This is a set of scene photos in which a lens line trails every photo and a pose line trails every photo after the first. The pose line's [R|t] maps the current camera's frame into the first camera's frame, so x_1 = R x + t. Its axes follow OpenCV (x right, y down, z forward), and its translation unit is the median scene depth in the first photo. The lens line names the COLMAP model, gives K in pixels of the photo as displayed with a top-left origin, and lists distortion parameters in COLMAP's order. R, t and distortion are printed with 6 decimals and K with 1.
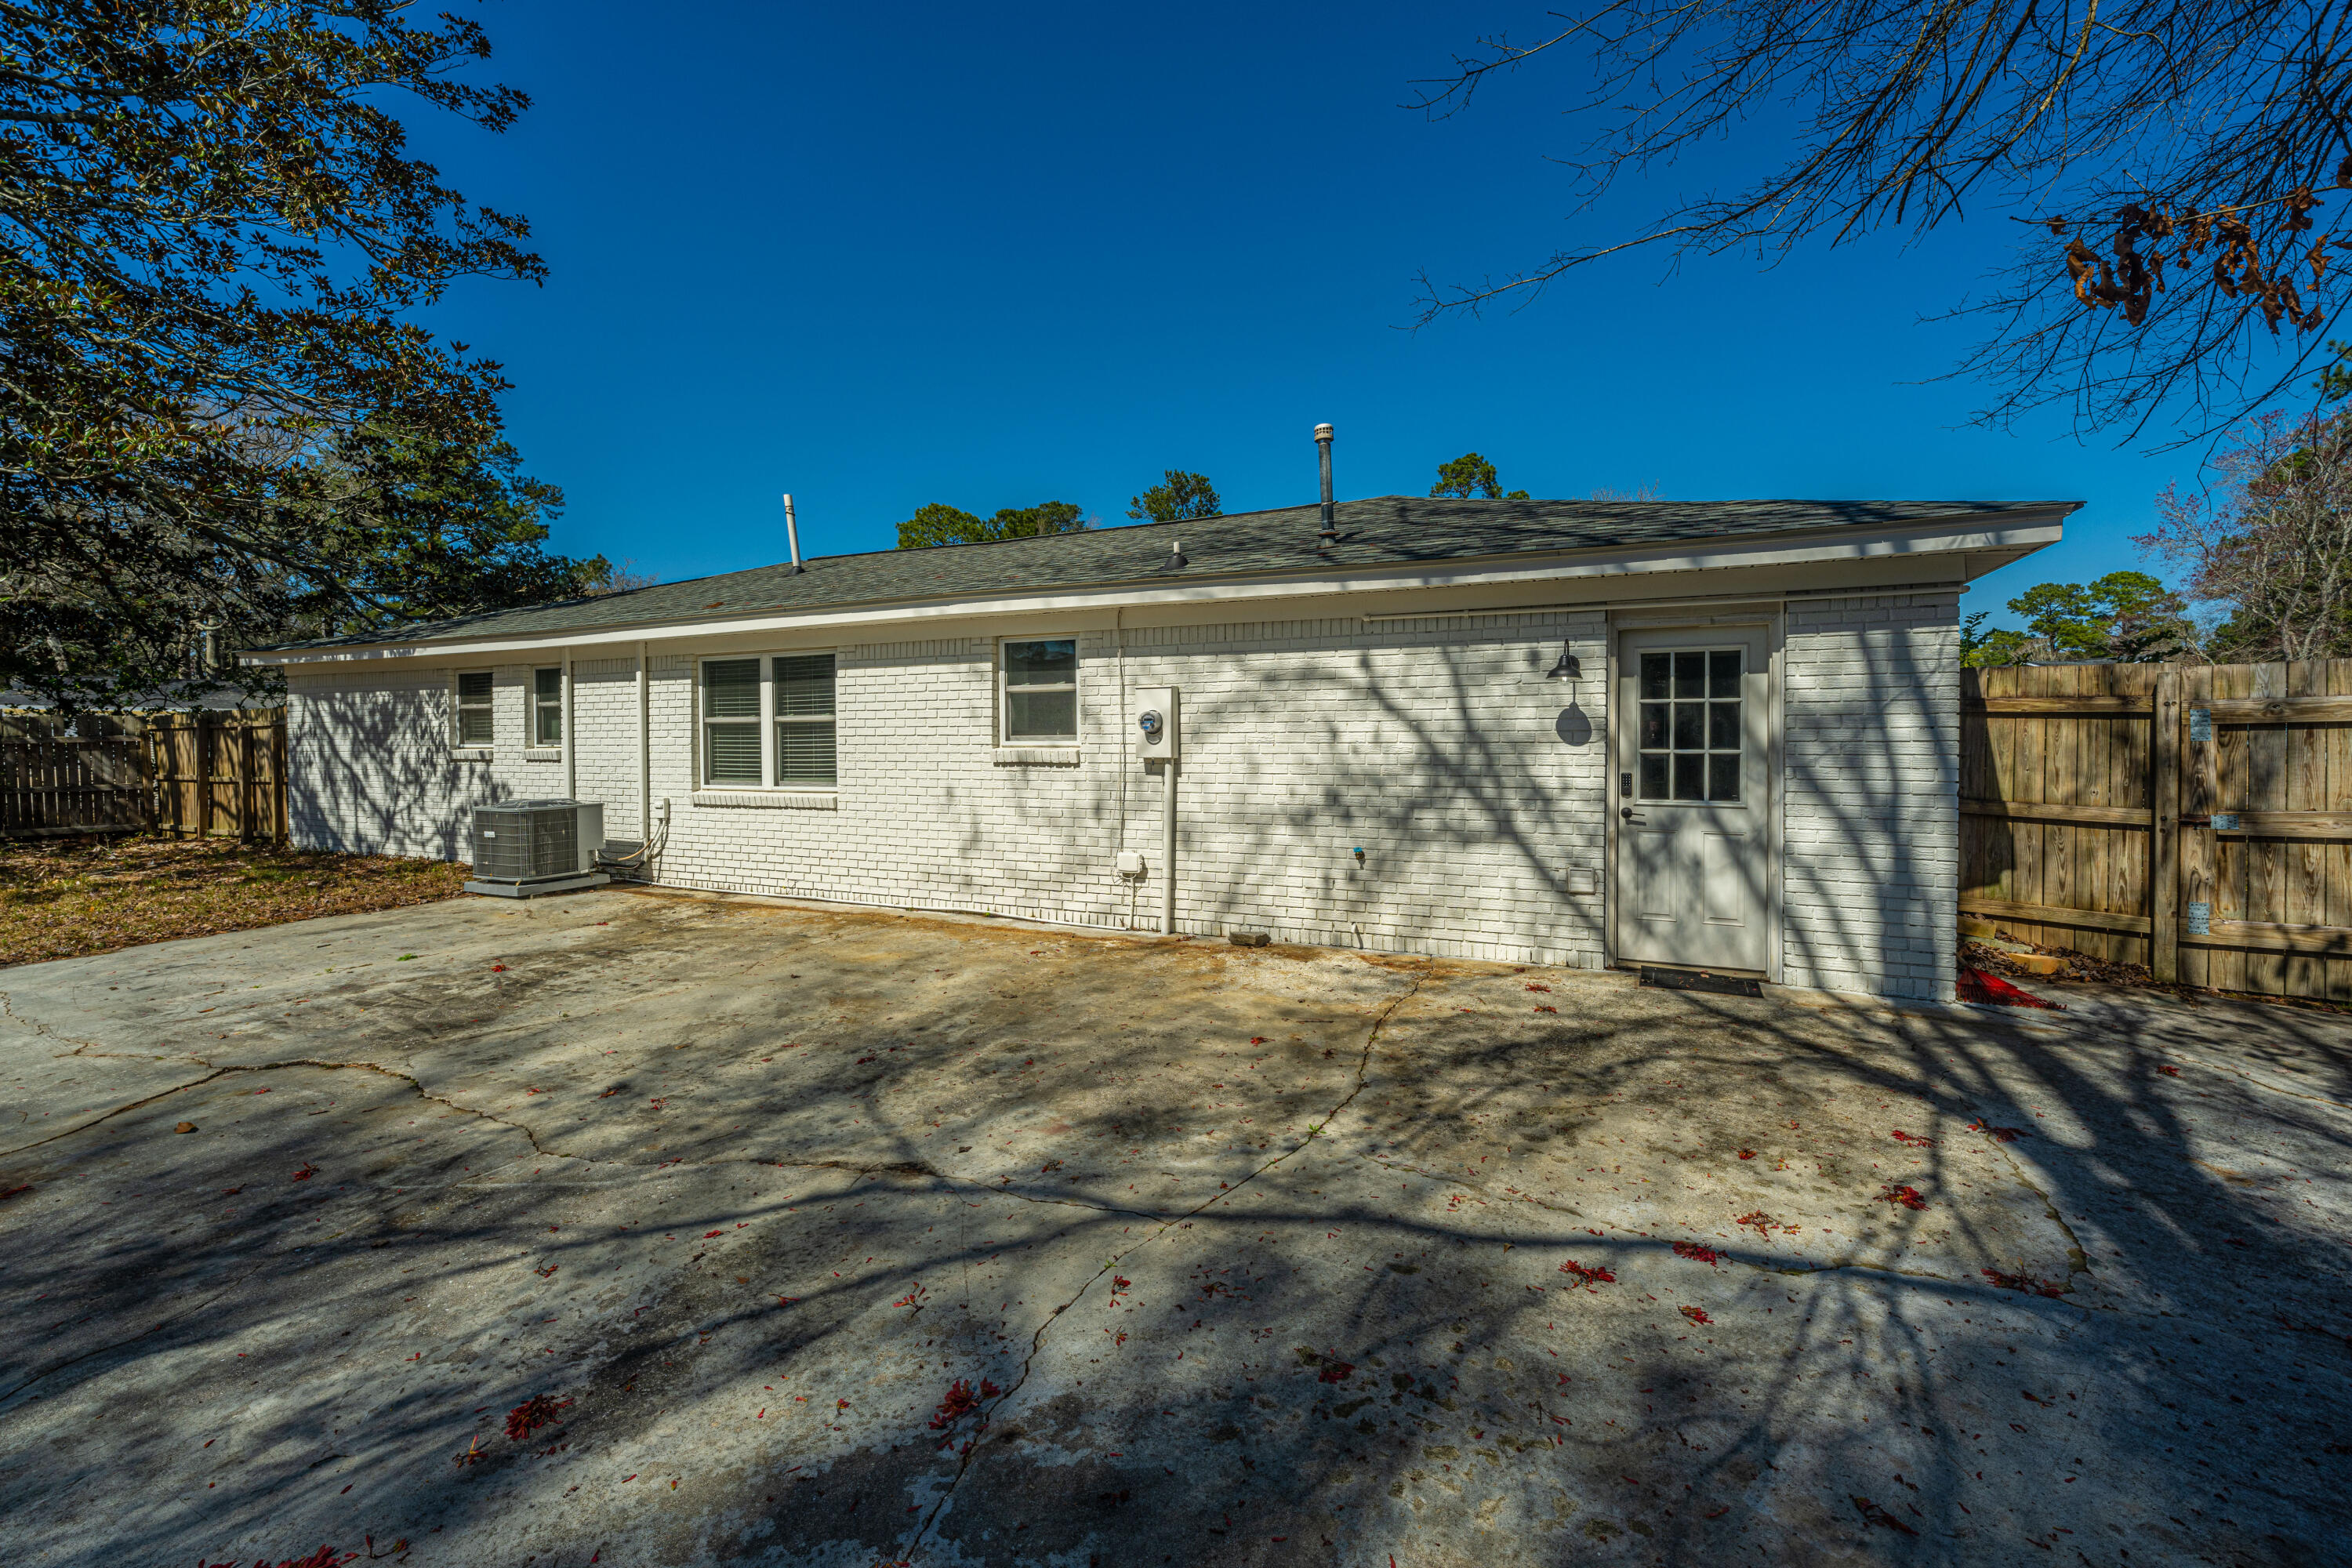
lens RADIAL K [[945.5, 0, 1230.2], [0, 945.5, 764.0], [0, 0, 1]] dist [-0.001025, -0.000039]
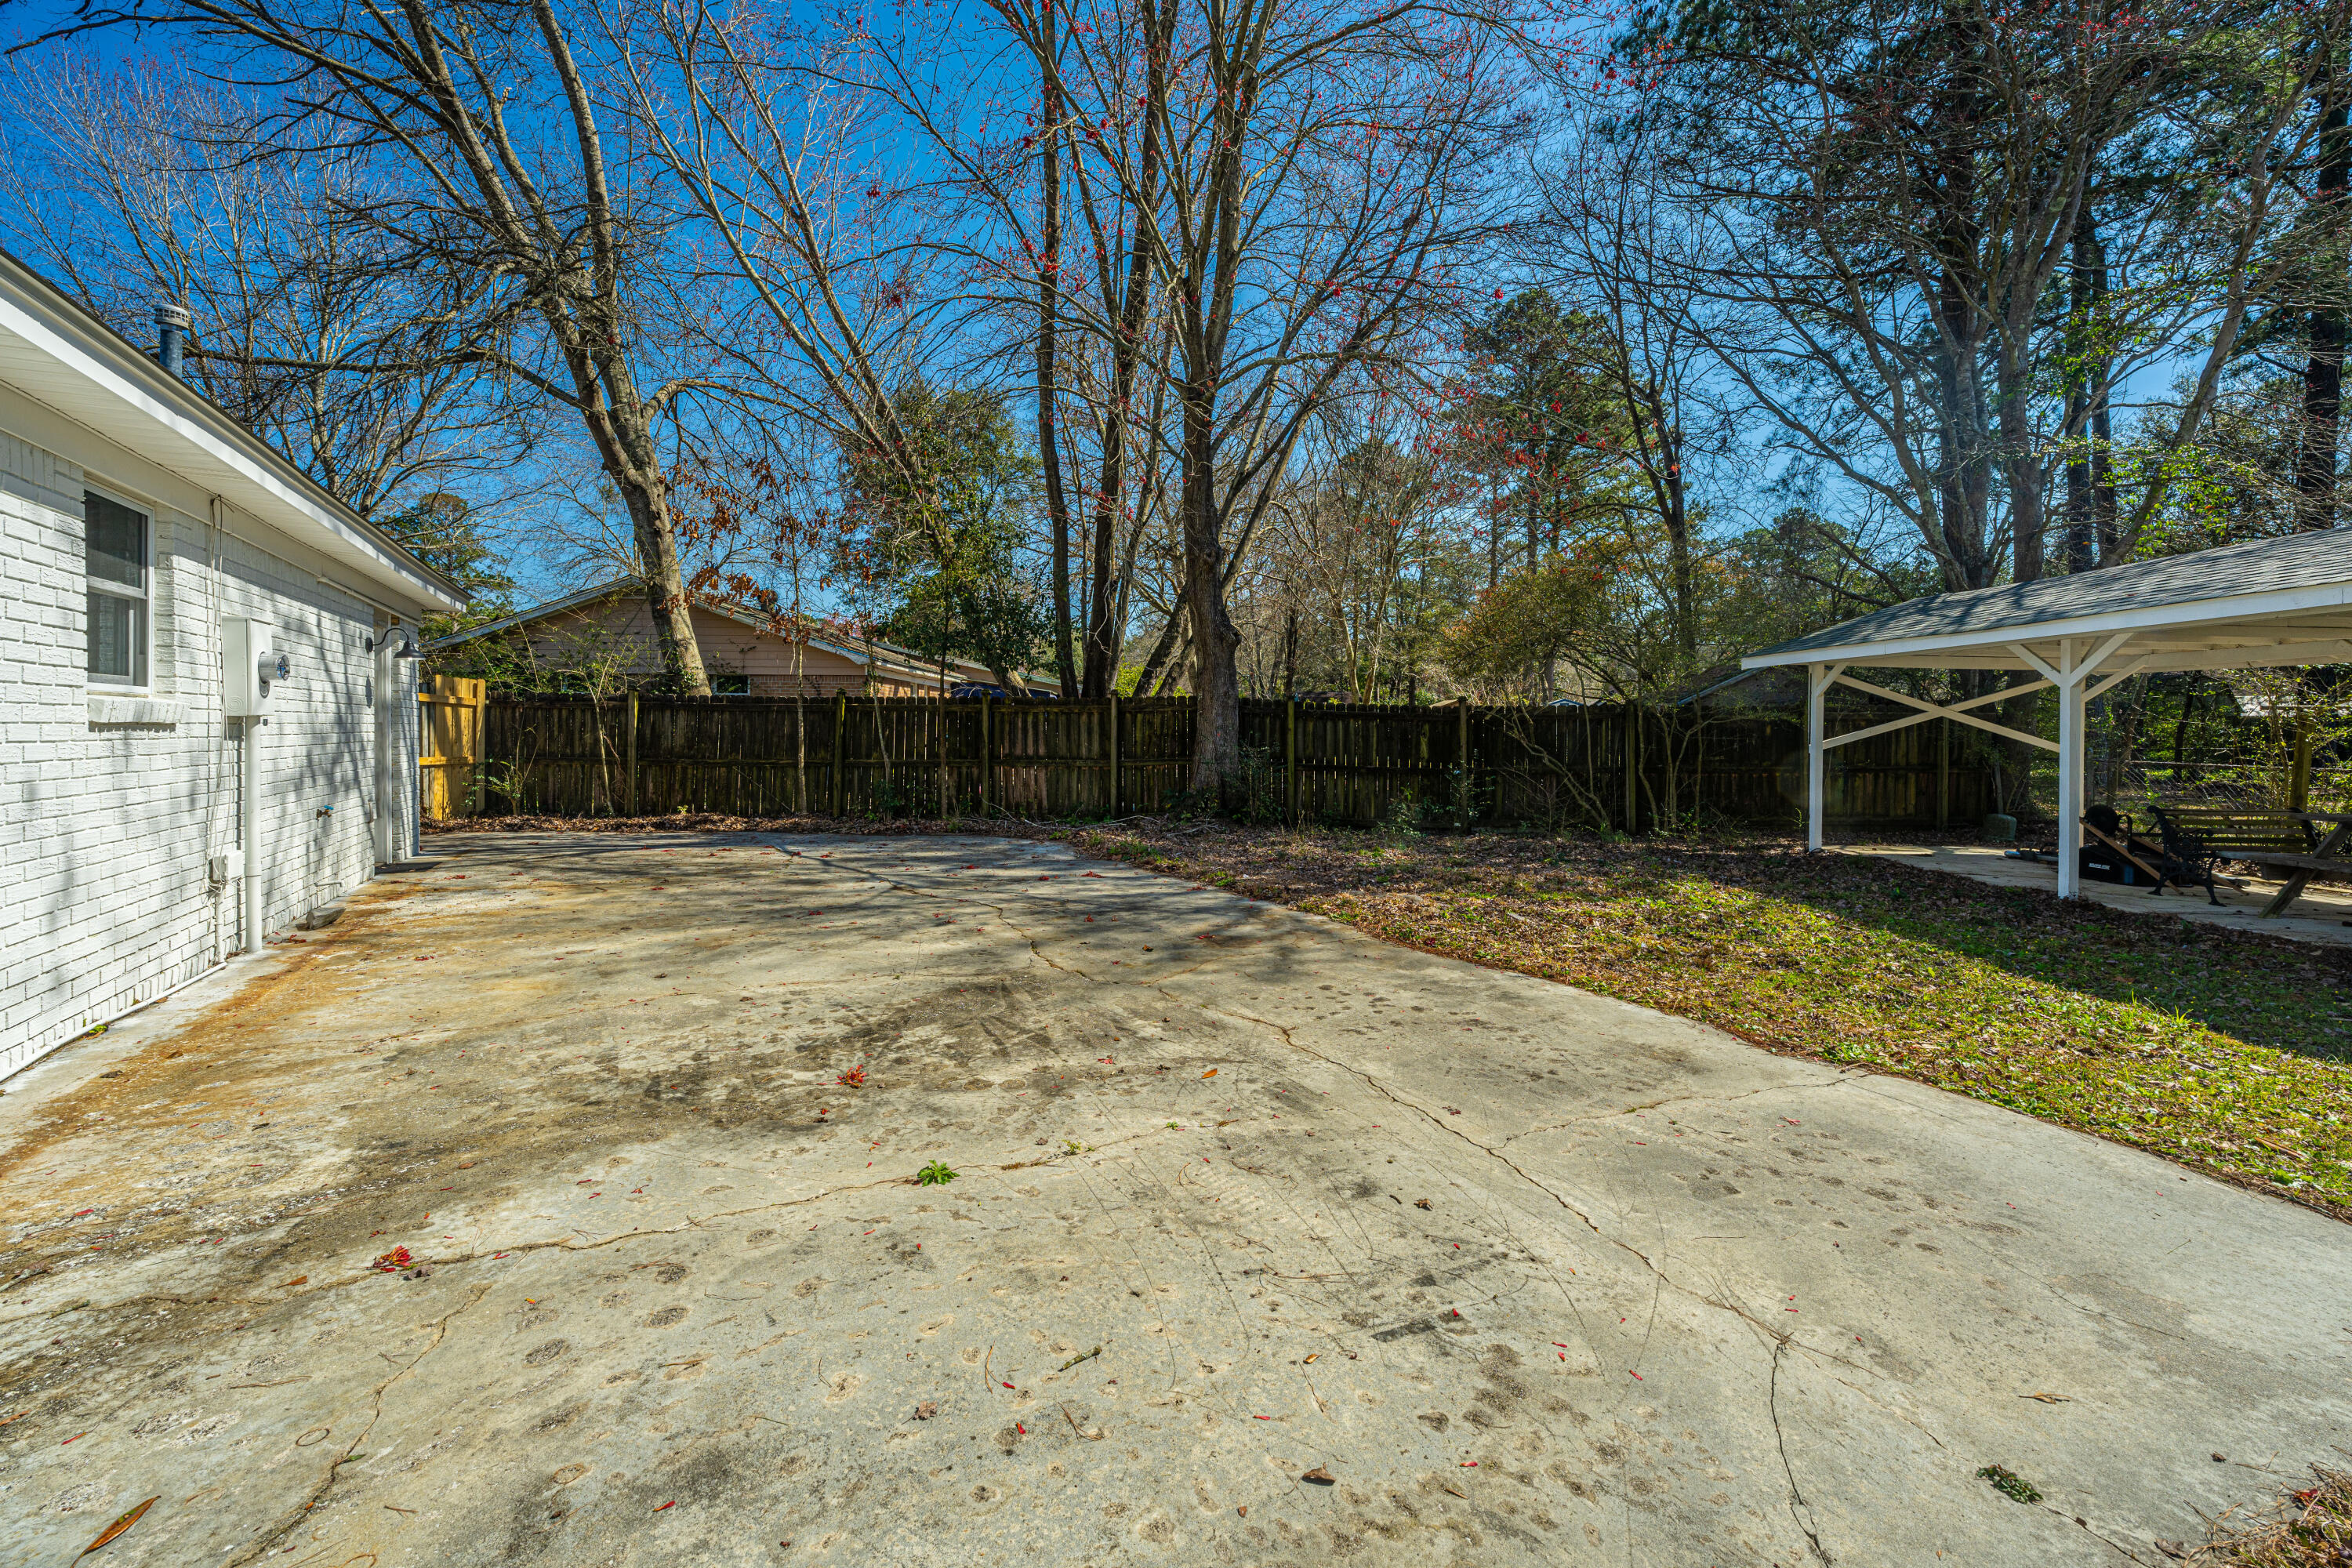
lens RADIAL K [[1000.1, 0, 1175.9], [0, 1000.1, 739.6], [0, 0, 1]] dist [0.001649, 0.000210]
pose [[-0.768611, -0.008115, 0.639665, -0.755557], [0.012998, 0.999515, 0.028297, -0.000468], [-0.639584, 0.030064, -0.768133, 0.764639]]
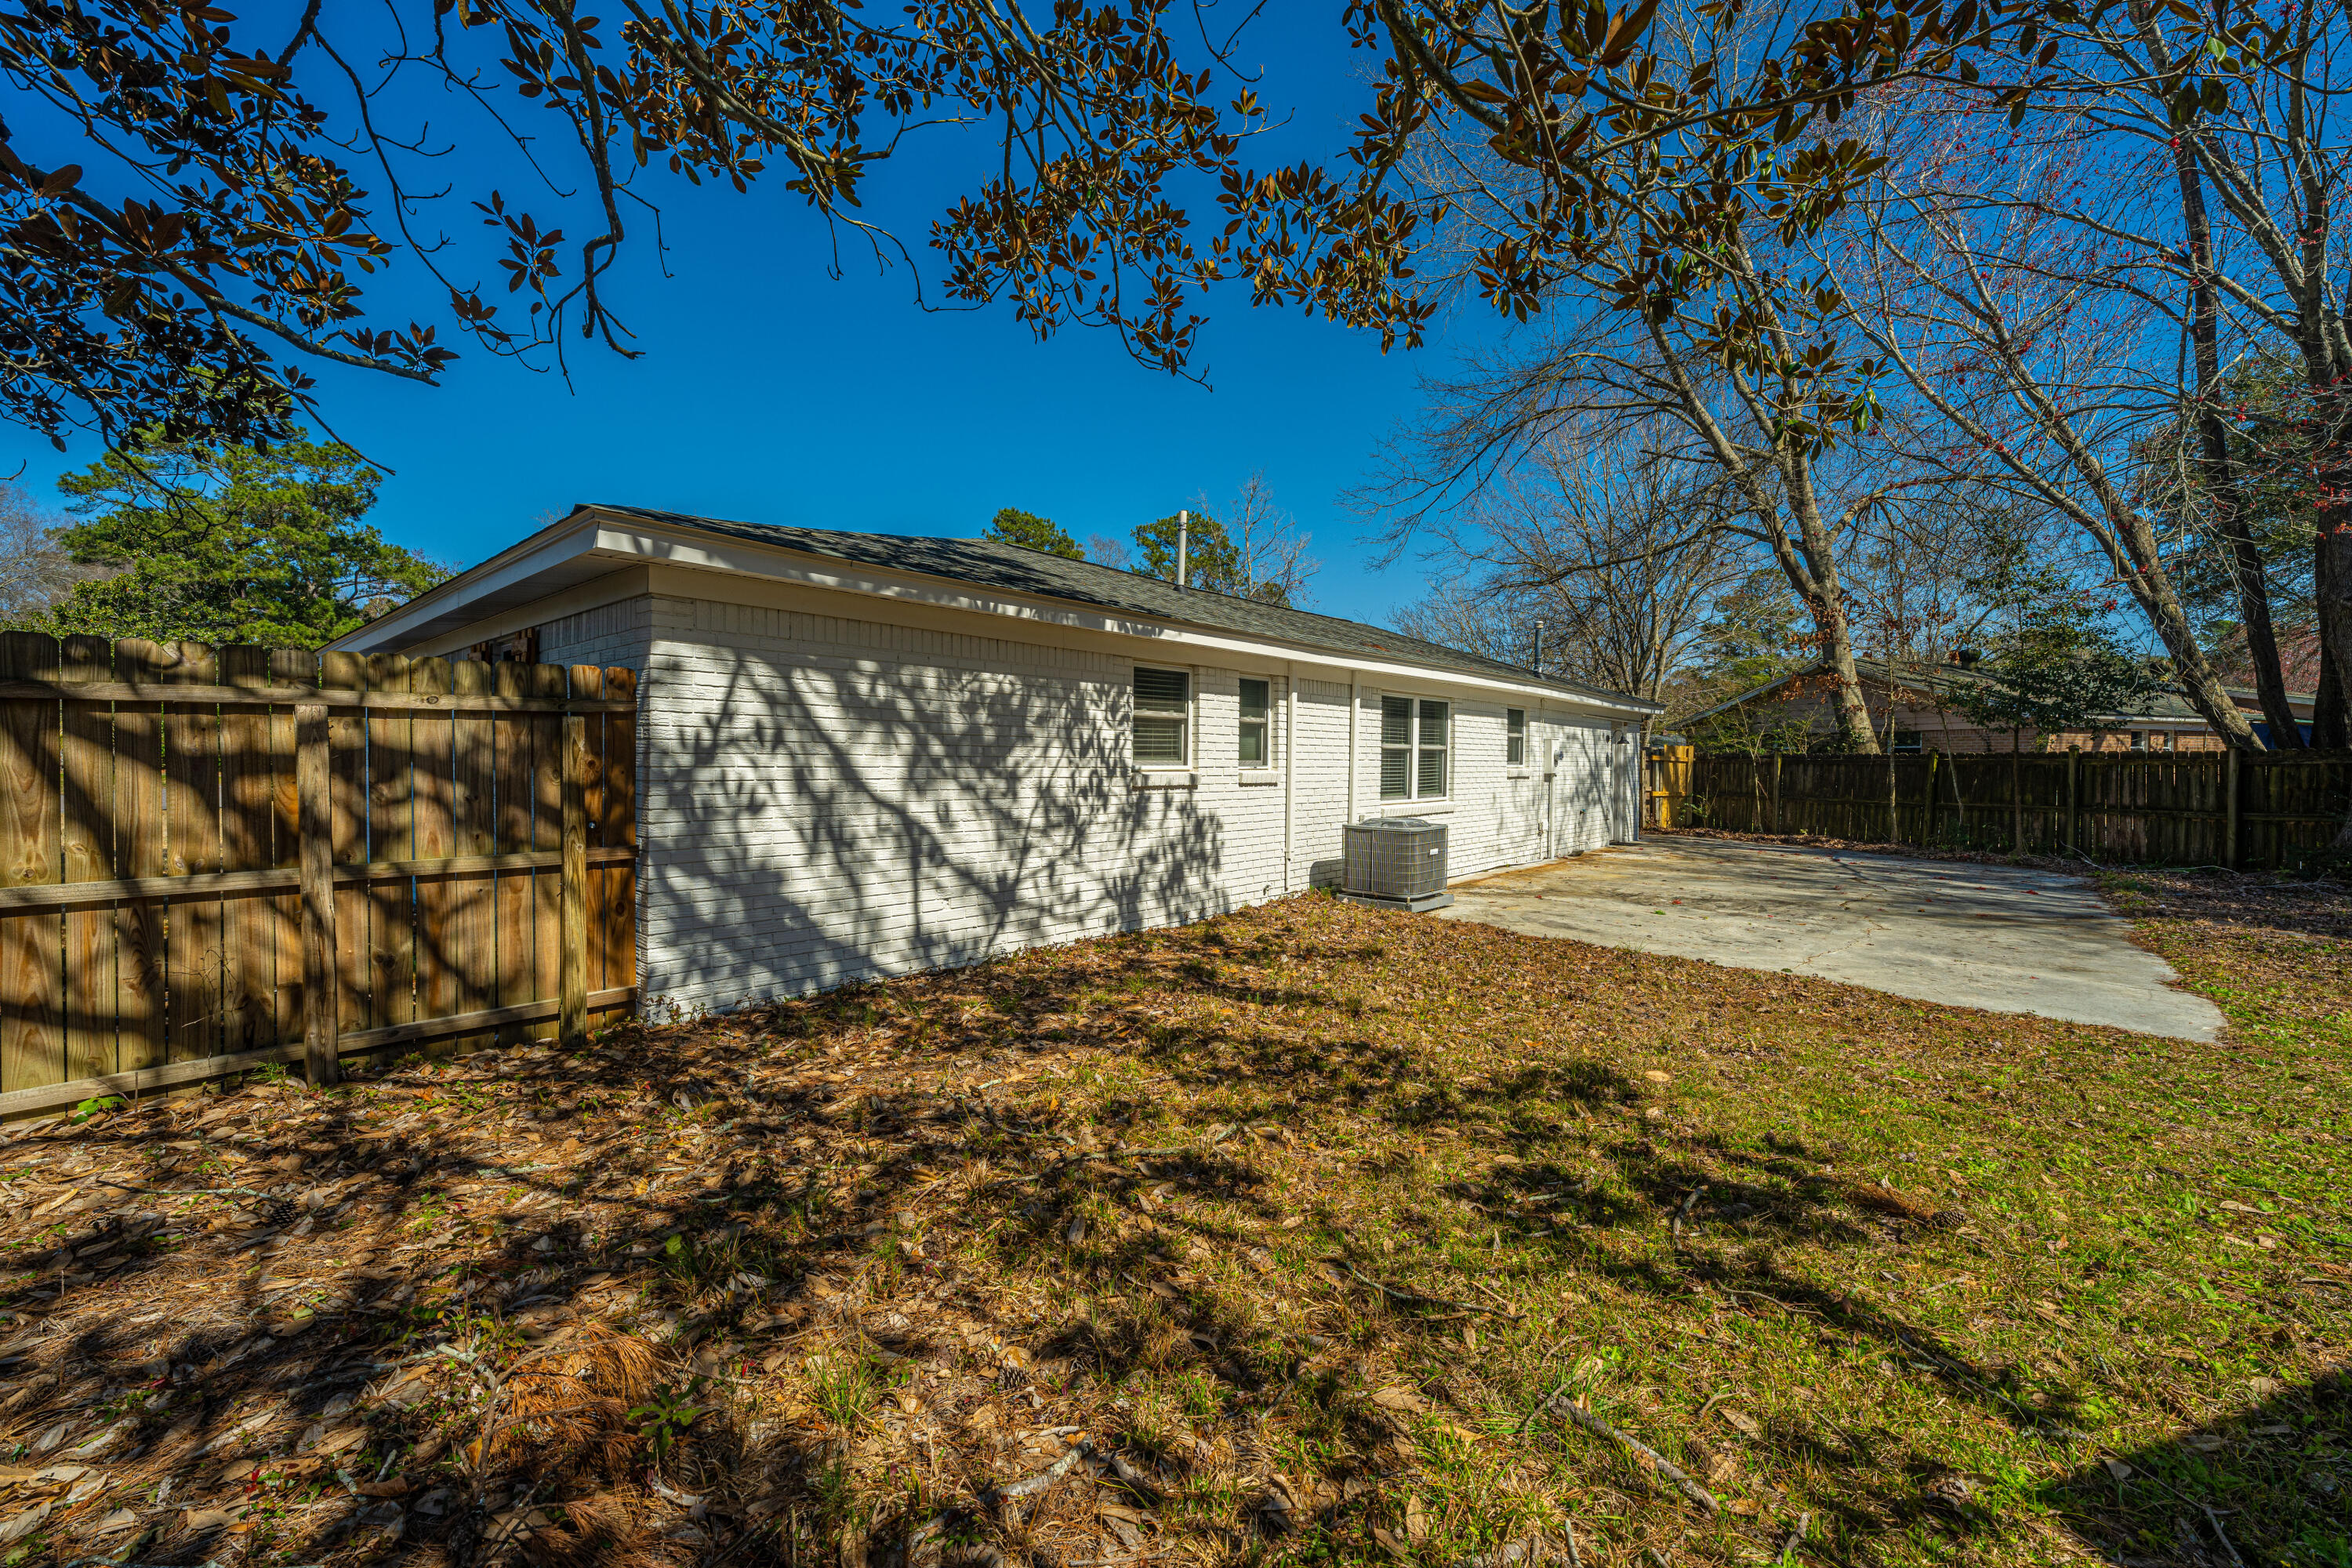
lens RADIAL K [[957.4, 0, 1194.7], [0, 957.4, 773.6], [0, 0, 1]] dist [0.000872, 0.000057]
pose [[0.291820, -0.008080, 0.956439, -1.521499], [0.014129, 0.999892, 0.004137, -0.017194], [-0.956369, 0.012306, 0.291903, 0.761792]]
